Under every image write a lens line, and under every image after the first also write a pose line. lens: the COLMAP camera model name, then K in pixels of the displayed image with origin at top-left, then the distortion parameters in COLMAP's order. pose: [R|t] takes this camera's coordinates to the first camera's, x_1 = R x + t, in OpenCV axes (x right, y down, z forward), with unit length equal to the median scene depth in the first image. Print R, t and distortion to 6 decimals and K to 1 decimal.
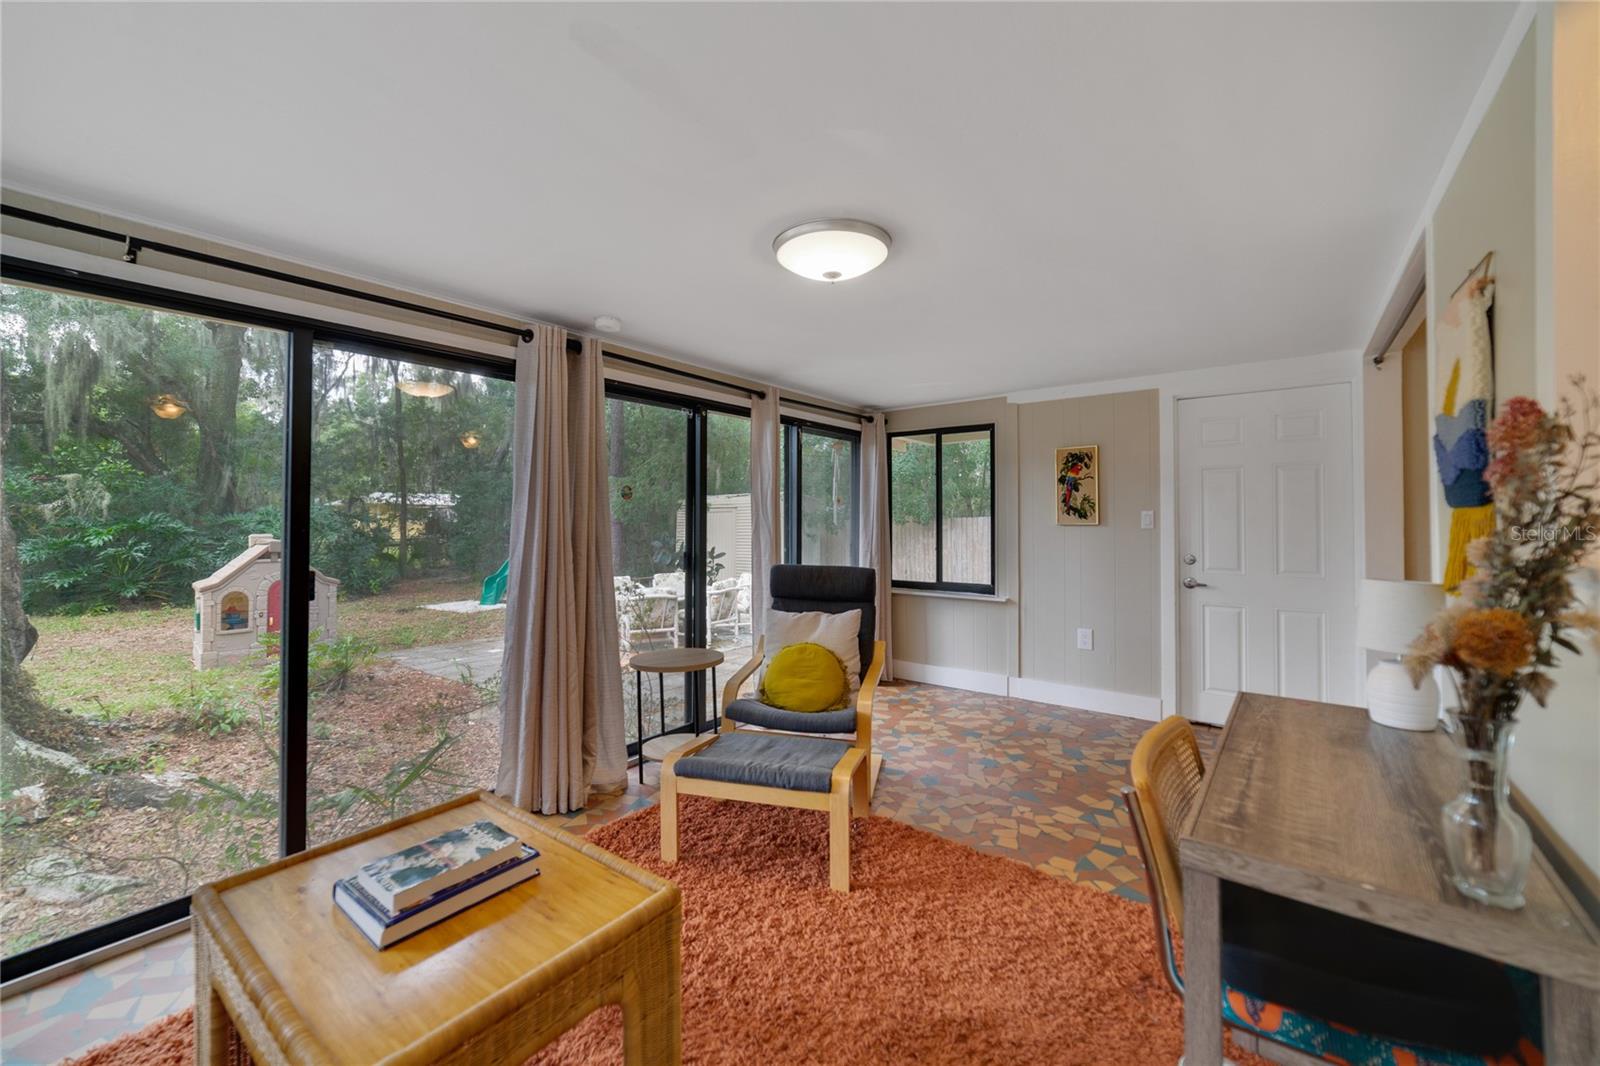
lens RADIAL K [[623.8, 0, 780.6], [0, 623.8, 522.2], [0, 0, 1]] dist [-0.014168, 0.000294]
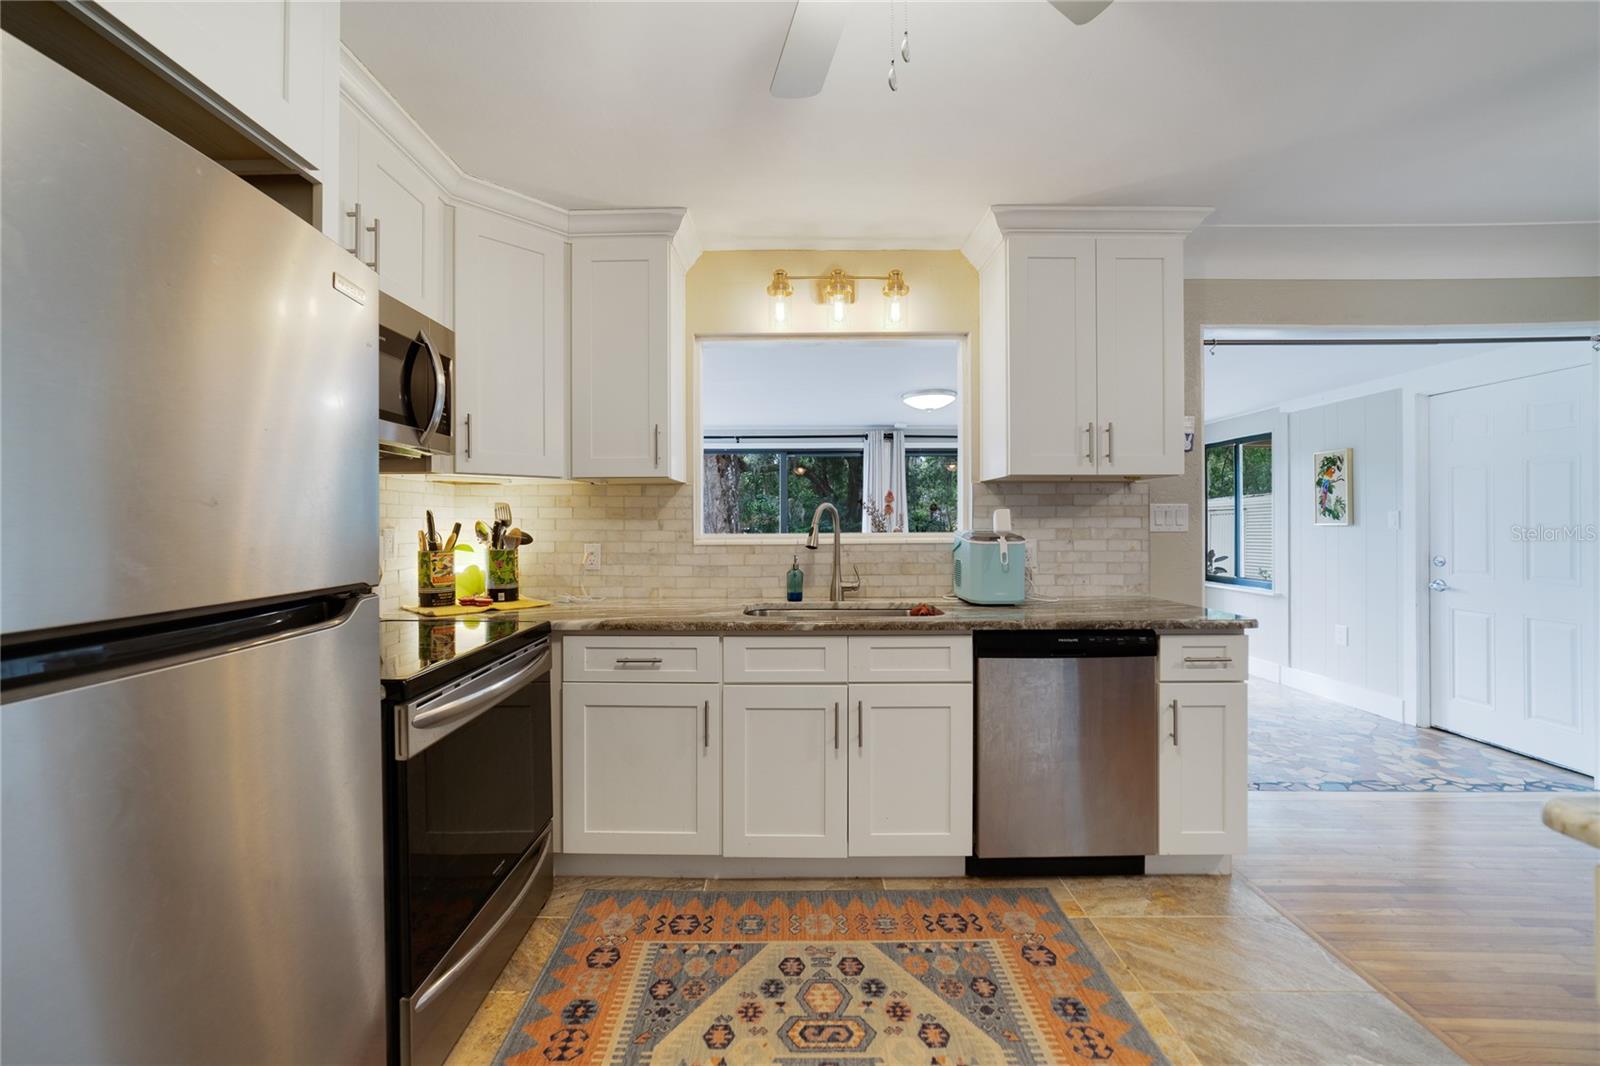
lens RADIAL K [[611.9, 0, 787.0], [0, 611.9, 526.2], [0, 0, 1]] dist [-0.014513, 0.004976]
pose [[0.620393, 0.000384, -0.784291, 0.710528], [-0.001243, 0.999999, -0.000494, 0.007012], [0.784290, 0.001282, 0.620393, -0.347018]]
